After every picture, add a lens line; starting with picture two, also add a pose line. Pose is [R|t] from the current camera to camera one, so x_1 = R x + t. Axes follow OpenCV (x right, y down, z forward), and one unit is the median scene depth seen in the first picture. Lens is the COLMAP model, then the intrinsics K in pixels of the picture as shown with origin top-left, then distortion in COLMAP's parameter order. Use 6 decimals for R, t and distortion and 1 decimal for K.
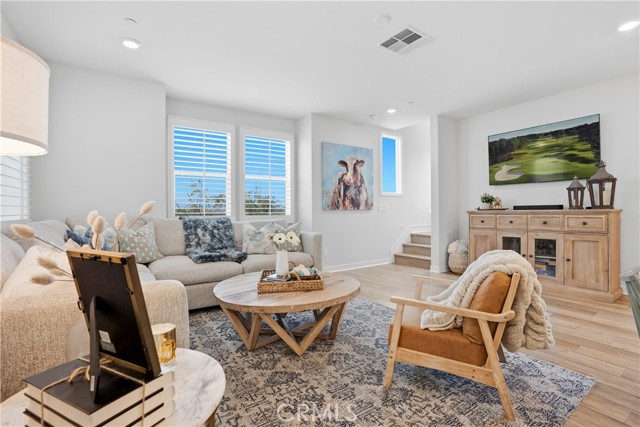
lens RADIAL K [[301.0, 0, 325.9], [0, 301.0, 208.5], [0, 0, 1]] dist [-0.045764, 0.001215]
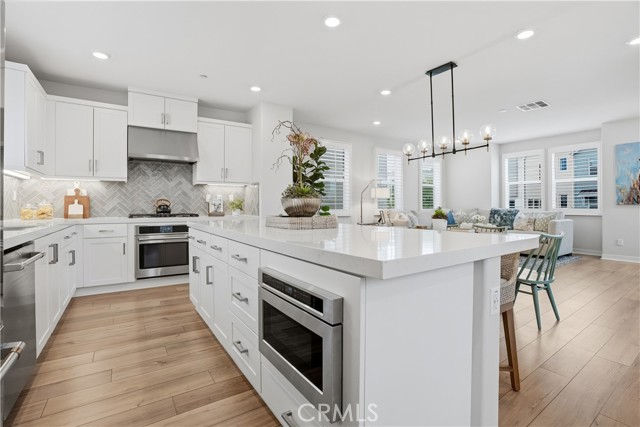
lens RADIAL K [[301.0, 0, 325.9], [0, 301.0, 208.5], [0, 0, 1]] dist [-0.045764, 0.001215]
pose [[0.004121, 0.014240, -0.999890, 1.345035], [0.014208, 0.999797, 0.014297, -0.014346], [0.999891, -0.014265, 0.003917, -0.124047]]
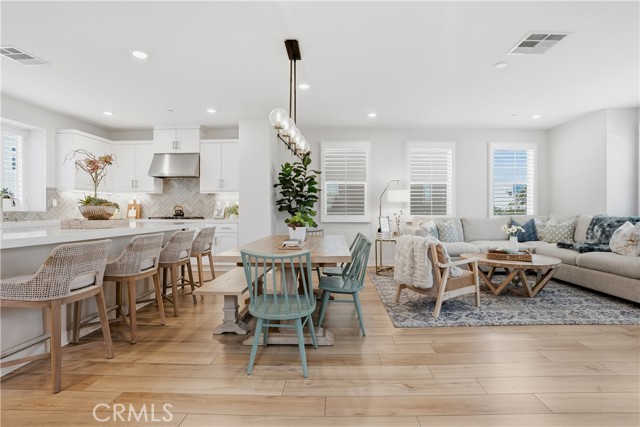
lens RADIAL K [[310.8, 0, 333.6], [0, 310.8, 214.7], [0, 0, 1]] dist [-0.054251, 0.018741]
pose [[-0.578884, 0.015757, -0.815258, 1.053356], [0.013766, 0.999860, 0.009550, -0.002575], [0.815294, -0.005695, -0.579019, 0.725603]]
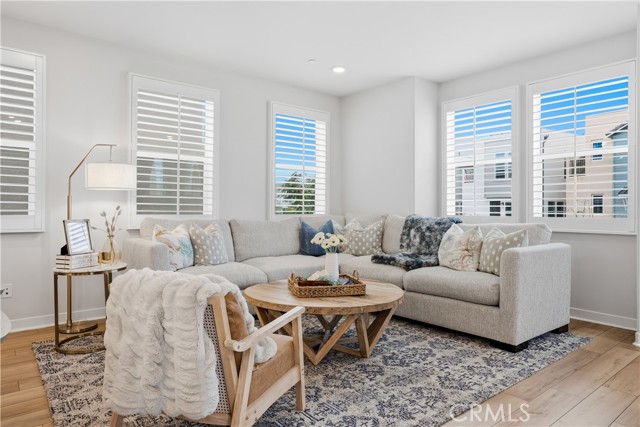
lens RADIAL K [[410.6, 0, 328.2], [0, 410.6, 209.1], [0, 0, 1]] dist [-0.014922, 0.000828]
pose [[0.086191, 0.006480, -0.996258, 0.683990], [0.005162, 0.999963, 0.006950, -0.002044], [0.996265, -0.005742, 0.086154, 0.554090]]
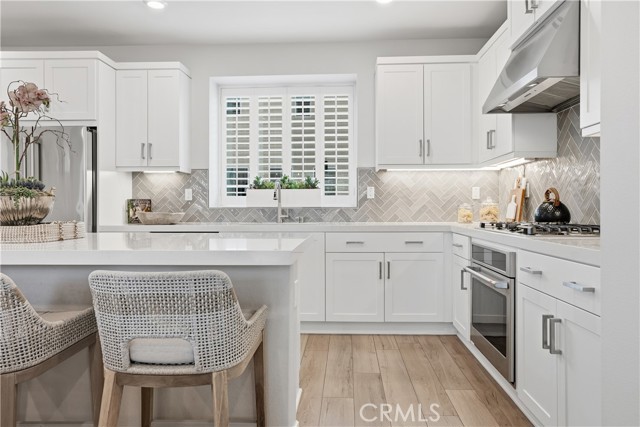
lens RADIAL K [[437.8, 0, 322.6], [0, 437.8, 207.4], [0, 0, 1]] dist [-0.001289, 0.002883]
pose [[-0.794812, 0.010547, 0.606764, 0.185329], [0.001007, 0.999871, -0.016061, -0.002612], [-0.606855, -0.012154, -0.794720, 0.015921]]
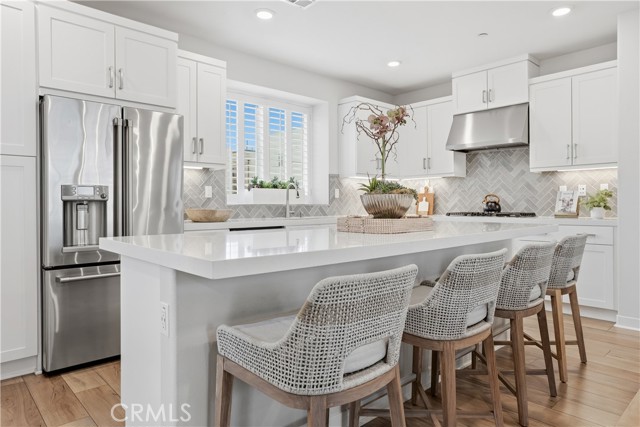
lens RADIAL K [[411.5, 0, 319.1], [0, 411.5, 206.6], [0, 0, 1]] dist [-0.023889, -0.000355]
pose [[-0.989041, 0.012489, -0.147111, 0.965046], [0.013679, 0.999881, -0.007074, -0.004383], [0.147006, -0.009008, -0.989095, 0.391950]]
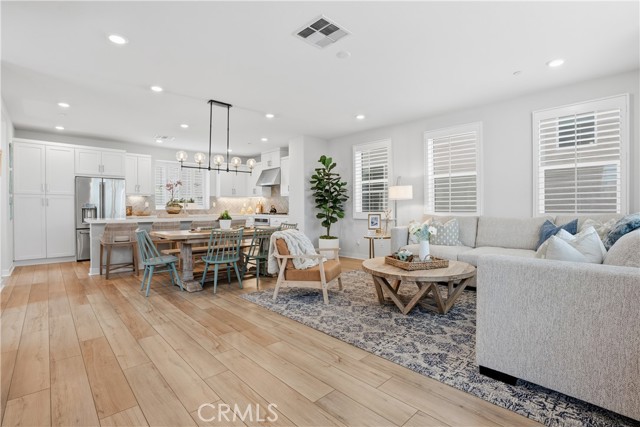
lens RADIAL K [[306.2, 0, 317.8], [0, 306.2, 214.0], [0, 0, 1]] dist [-0.054537, 0.017124]
pose [[-0.990087, 0.013426, -0.139814, 0.295010], [0.012589, 0.999897, 0.006864, 0.008713], [0.139892, 0.005036, -0.990154, 1.373506]]
